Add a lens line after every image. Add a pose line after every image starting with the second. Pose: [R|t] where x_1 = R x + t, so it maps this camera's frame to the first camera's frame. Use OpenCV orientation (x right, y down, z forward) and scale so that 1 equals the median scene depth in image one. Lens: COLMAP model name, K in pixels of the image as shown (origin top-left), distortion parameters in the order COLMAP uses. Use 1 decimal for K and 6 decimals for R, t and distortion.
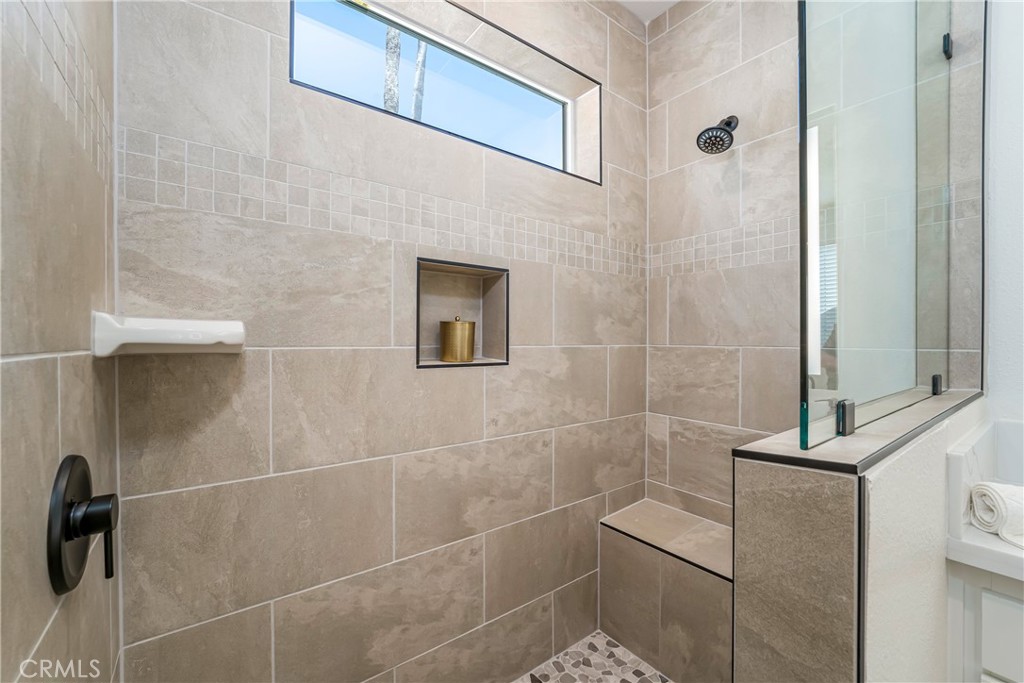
lens RADIAL K [[413.4, 0, 507.4], [0, 413.4, 350.8], [0, 0, 1]] dist [-0.012836, 0.000205]
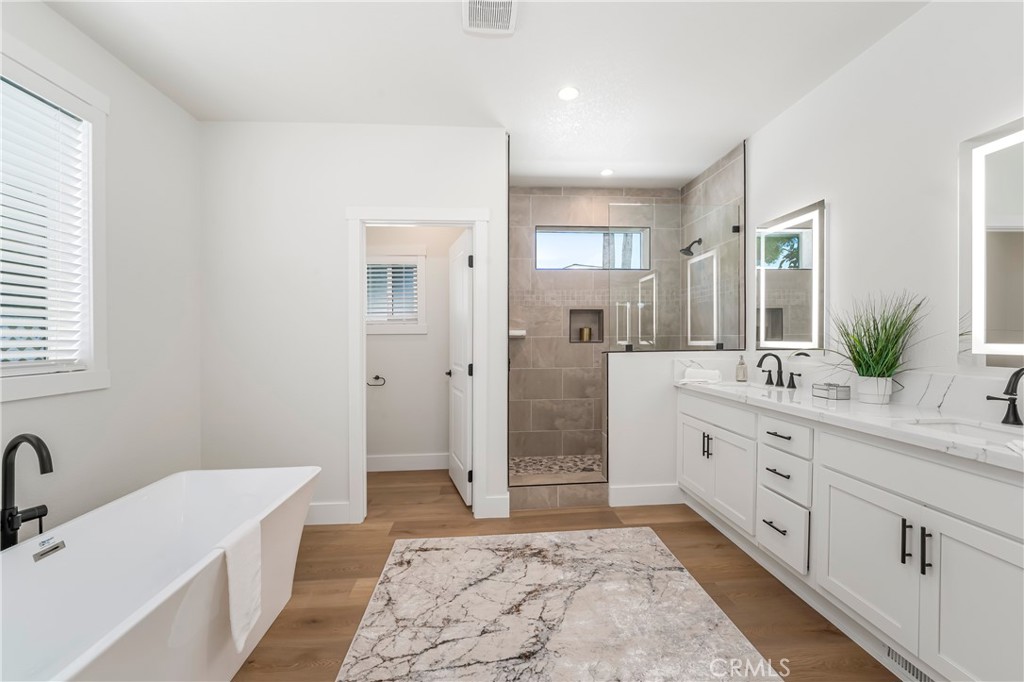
lens RADIAL K [[419.8, 0, 509.4], [0, 419.8, 341.6], [0, 0, 1]] dist [-0.013742, 0.000624]
pose [[0.842327, -0.001356, -0.538965, 1.134017], [-0.002154, 0.999980, -0.005882, 0.051069], [0.538962, 0.006116, 0.842308, -2.003608]]
